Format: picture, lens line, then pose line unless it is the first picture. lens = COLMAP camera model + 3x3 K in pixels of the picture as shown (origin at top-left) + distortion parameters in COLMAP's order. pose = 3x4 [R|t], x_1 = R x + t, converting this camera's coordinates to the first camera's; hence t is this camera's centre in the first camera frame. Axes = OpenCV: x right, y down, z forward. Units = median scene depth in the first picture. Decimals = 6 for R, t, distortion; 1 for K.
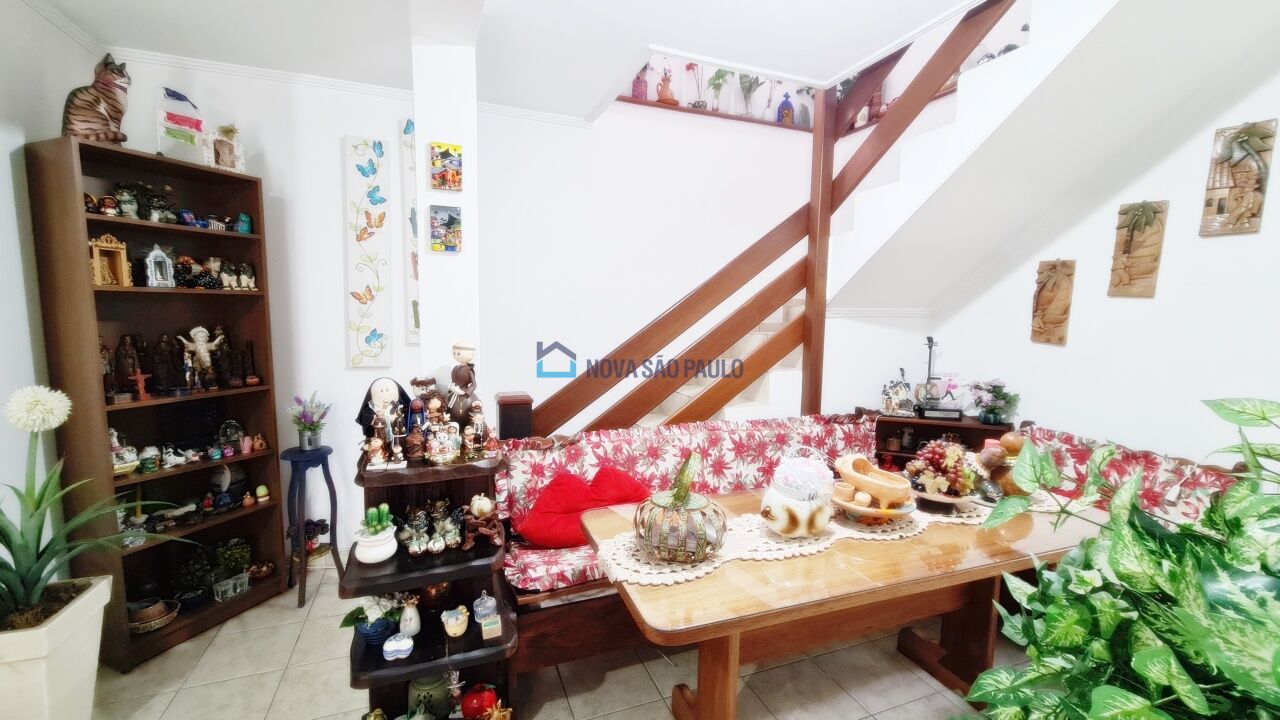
lens RADIAL K [[523.6, 0, 641.5], [0, 523.6, 364.5], [0, 0, 1]] dist [0.003312, -0.000824]
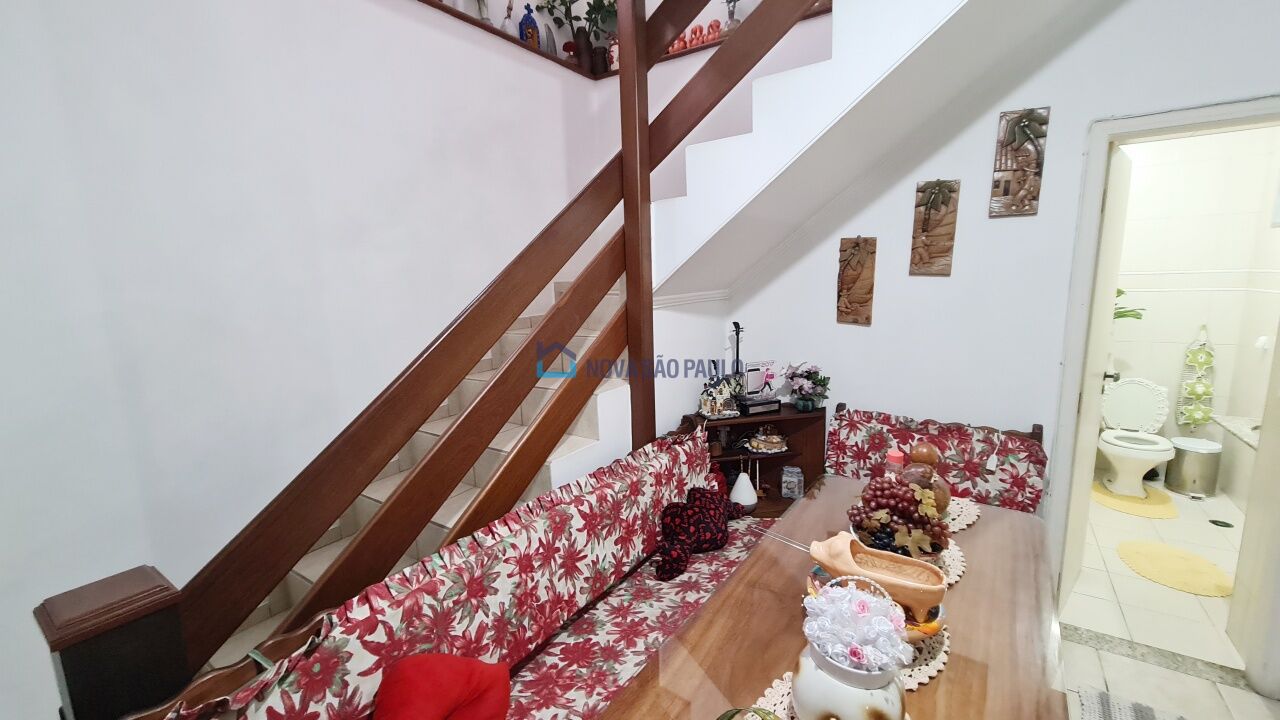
lens RADIAL K [[523.6, 0, 641.5], [0, 523.6, 364.5], [0, 0, 1]] dist [0.003312, -0.000824]
pose [[0.823024, -0.130803, 0.552741, -0.103409], [0.097683, 0.991220, 0.089117, -0.092821], [-0.559544, -0.019352, 0.828575, 0.424697]]
